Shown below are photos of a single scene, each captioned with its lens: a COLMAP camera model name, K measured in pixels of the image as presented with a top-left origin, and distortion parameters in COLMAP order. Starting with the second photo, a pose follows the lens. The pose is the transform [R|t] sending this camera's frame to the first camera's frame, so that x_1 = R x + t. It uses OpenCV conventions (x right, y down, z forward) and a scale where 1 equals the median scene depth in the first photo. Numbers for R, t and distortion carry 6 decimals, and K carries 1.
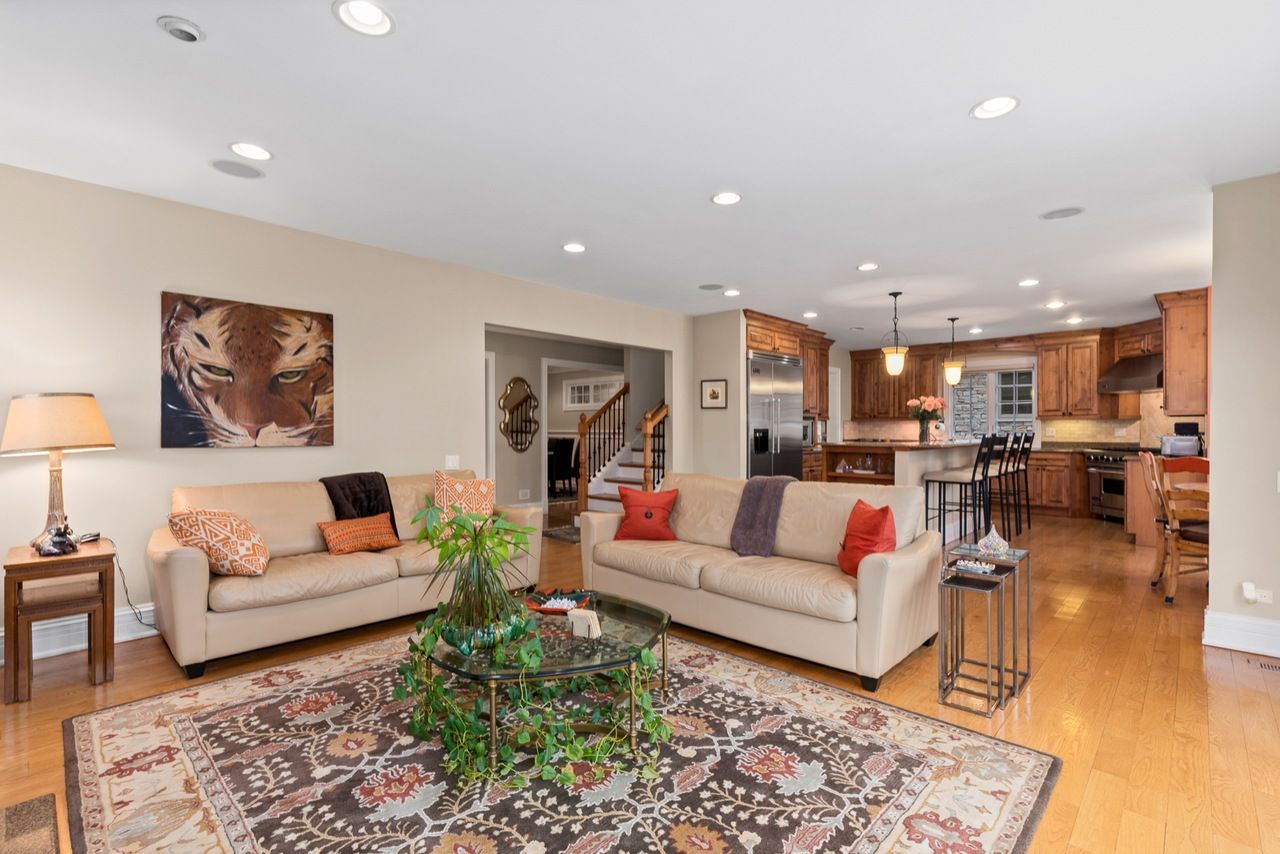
lens RADIAL K [[580.4, 0, 651.8], [0, 580.4, 428.2], [0, 0, 1]] dist [-0.000729, -0.000082]
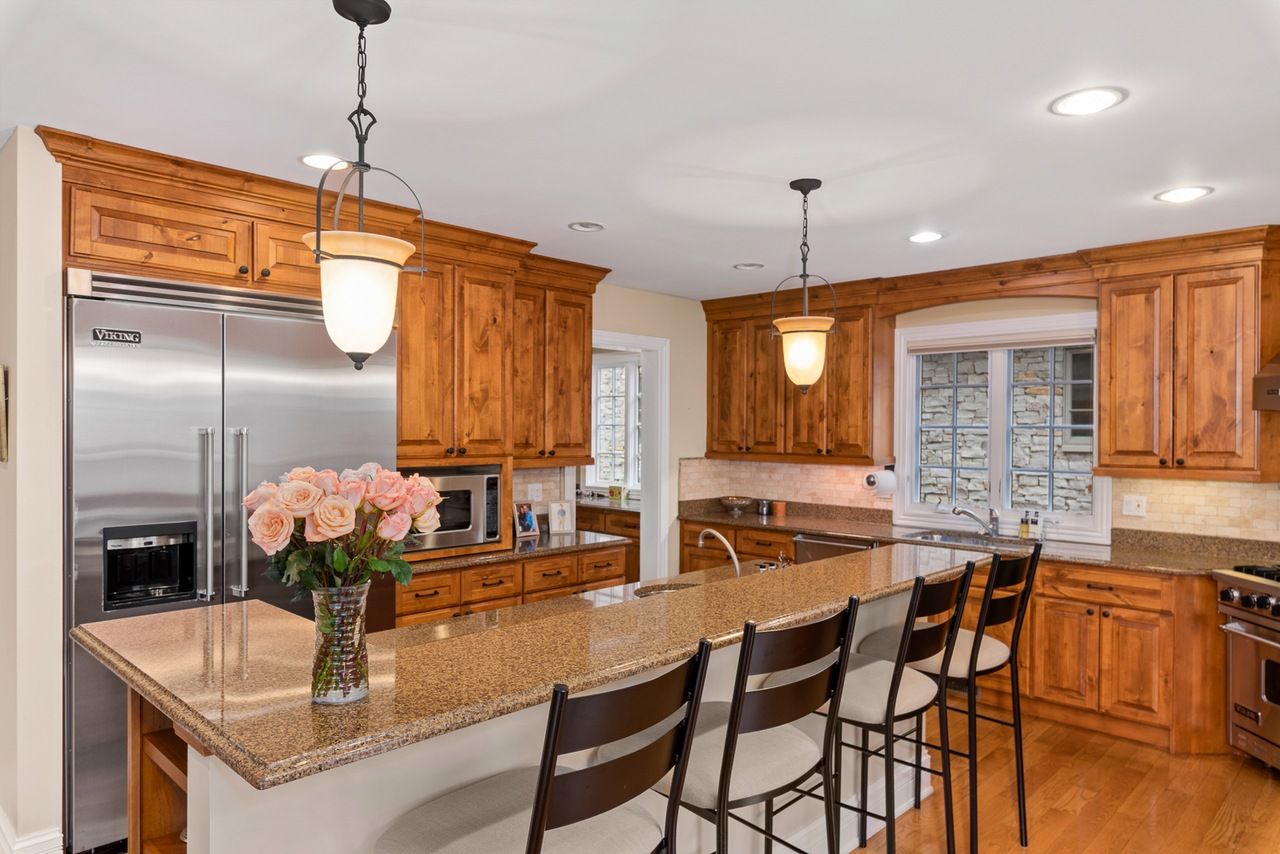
lens RADIAL K [[810.7, 0, 638.6], [0, 810.7, 433.9], [0, 0, 1]] dist [-0.000591, -0.000061]
pose [[0.999841, 0.008594, -0.015618, 0.391907], [-0.008484, 0.999939, 0.007101, -0.045247], [0.015678, -0.006967, 0.999853, 0.488775]]
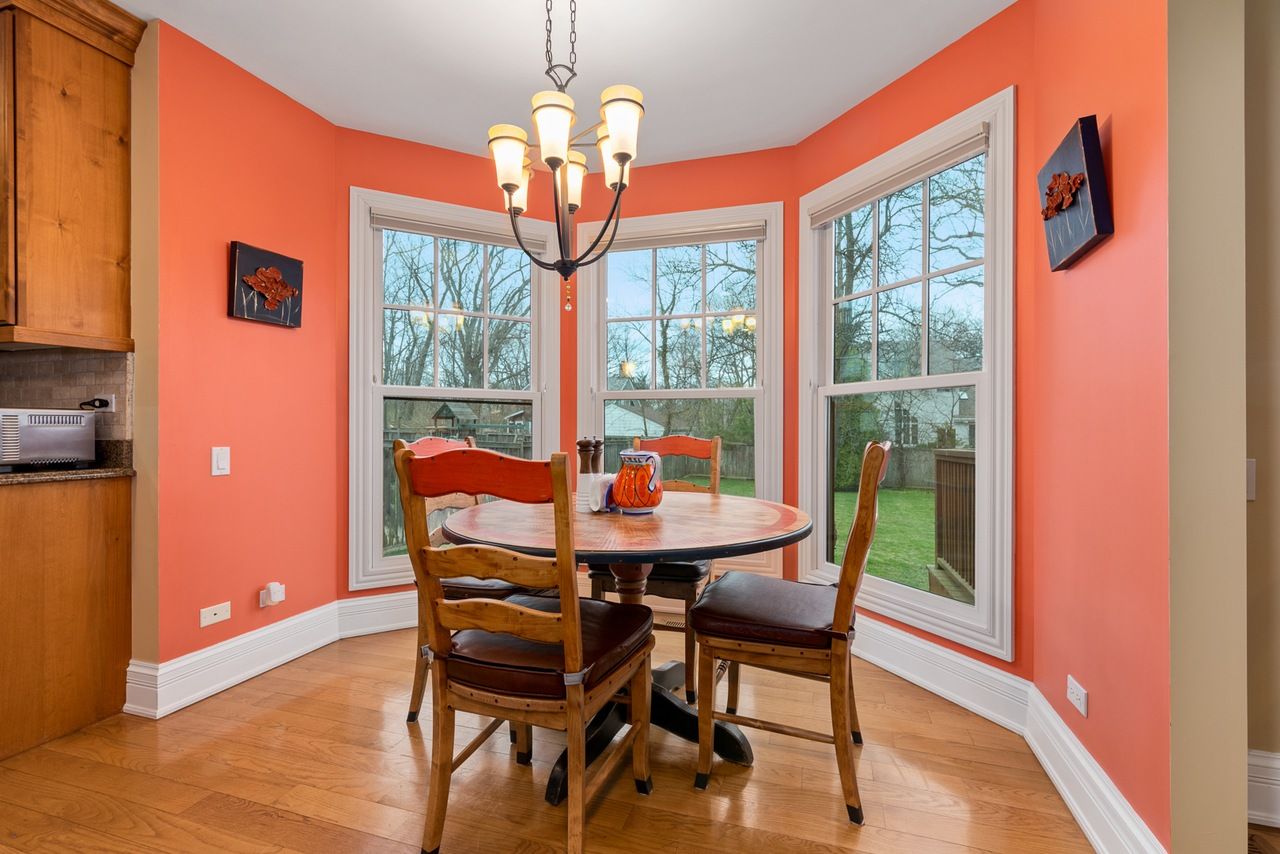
lens RADIAL K [[580.4, 0, 651.8], [0, 580.4, 428.2], [0, 0, 1]] dist [-0.000729, -0.000082]
pose [[-0.438104, -0.001818, 0.898923, 0.327660], [-0.001524, 0.999998, 0.001280, 0.018338], [-0.898923, -0.000809, -0.438106, 0.611062]]
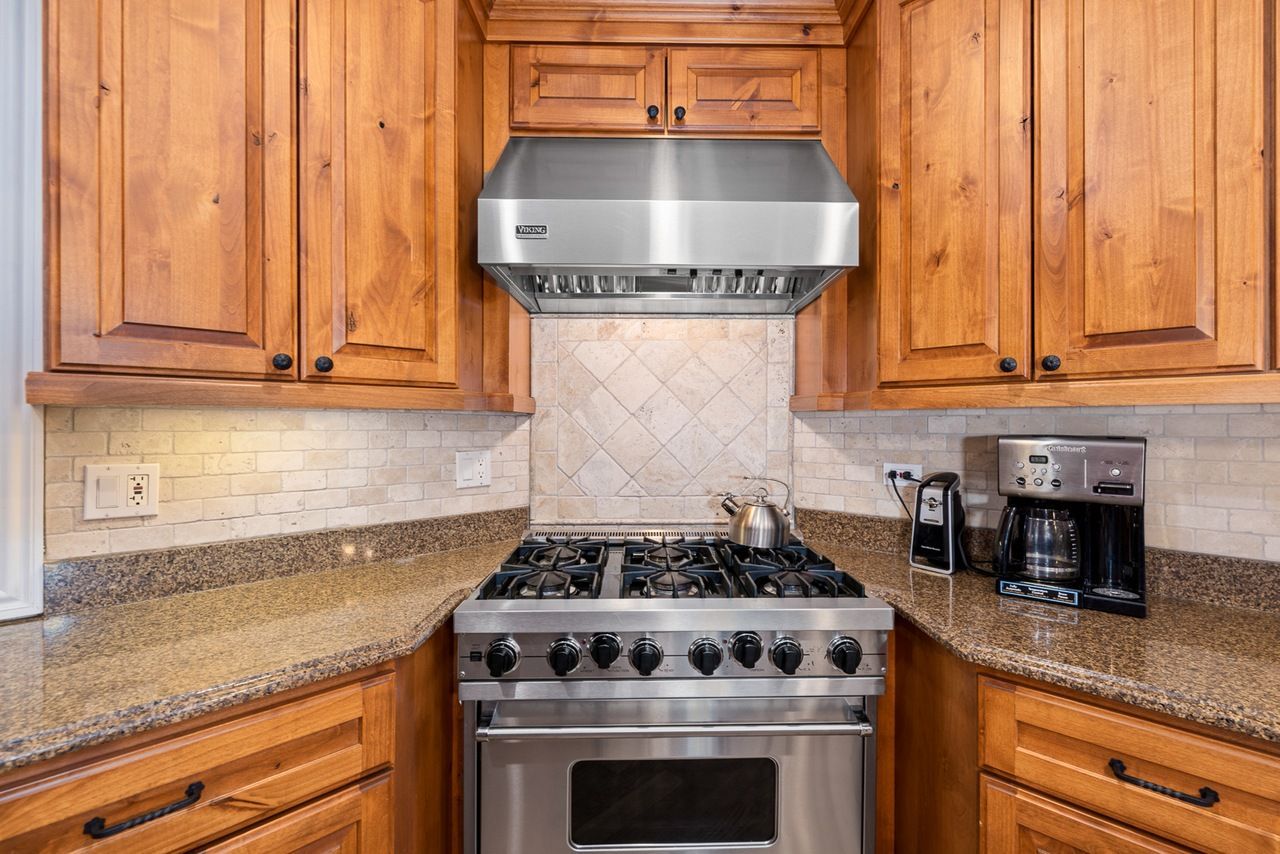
lens RADIAL K [[559.4, 0, 660.6], [0, 559.4, 424.4], [0, 0, 1]] dist [0.000201, 0.000005]
pose [[-0.007451, 0.003826, 0.999965, 0.586340], [-0.003179, 0.999988, -0.003849, -0.010363], [-0.999967, -0.003208, -0.007438, 0.930484]]
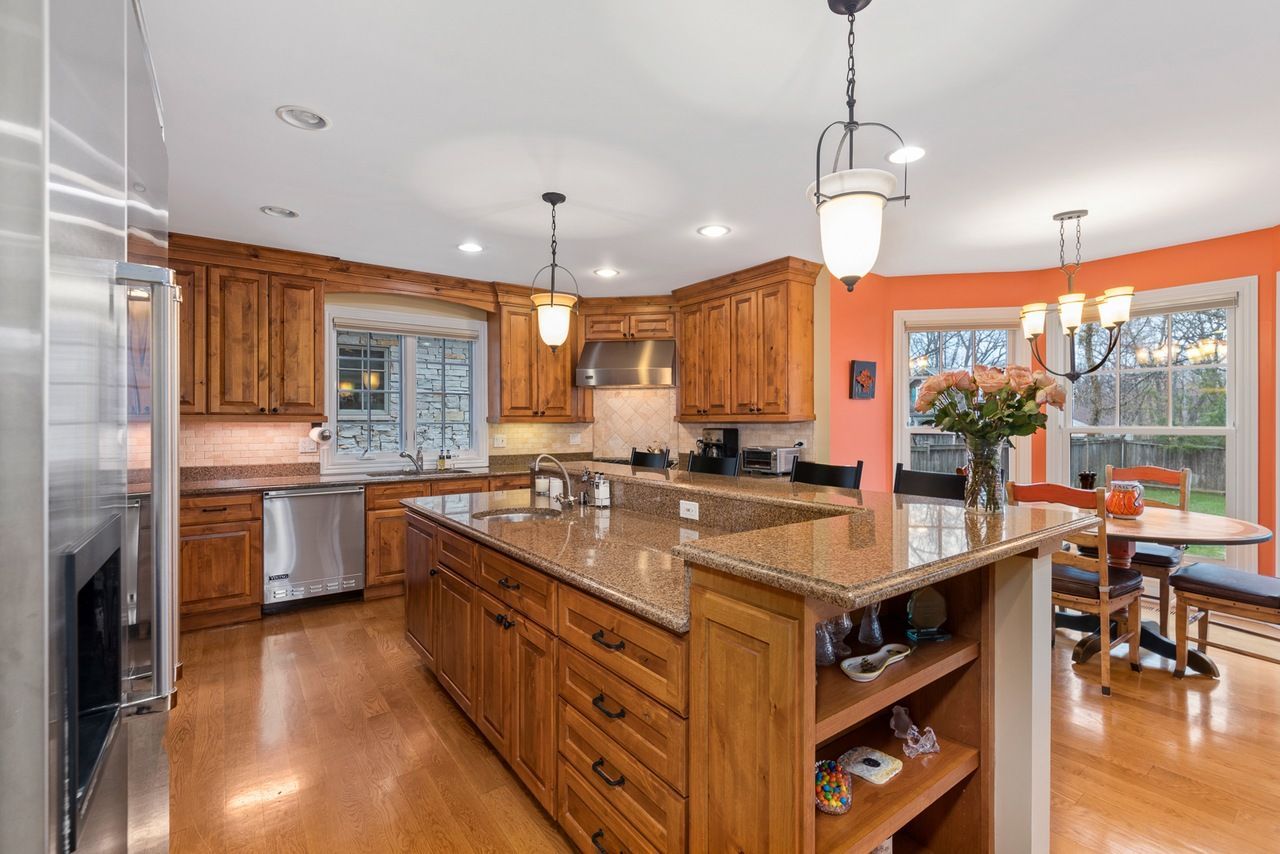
lens RADIAL K [[570.2, 0, 664.3], [0, 570.2, 423.9], [0, 0, 1]] dist [0.003482, 0.000926]
pose [[0.158719, -0.001645, 0.987322, 0.093291], [0.001055, 0.999998, 0.001496, -0.014227], [-0.987323, 0.000804, 0.158720, 0.770410]]
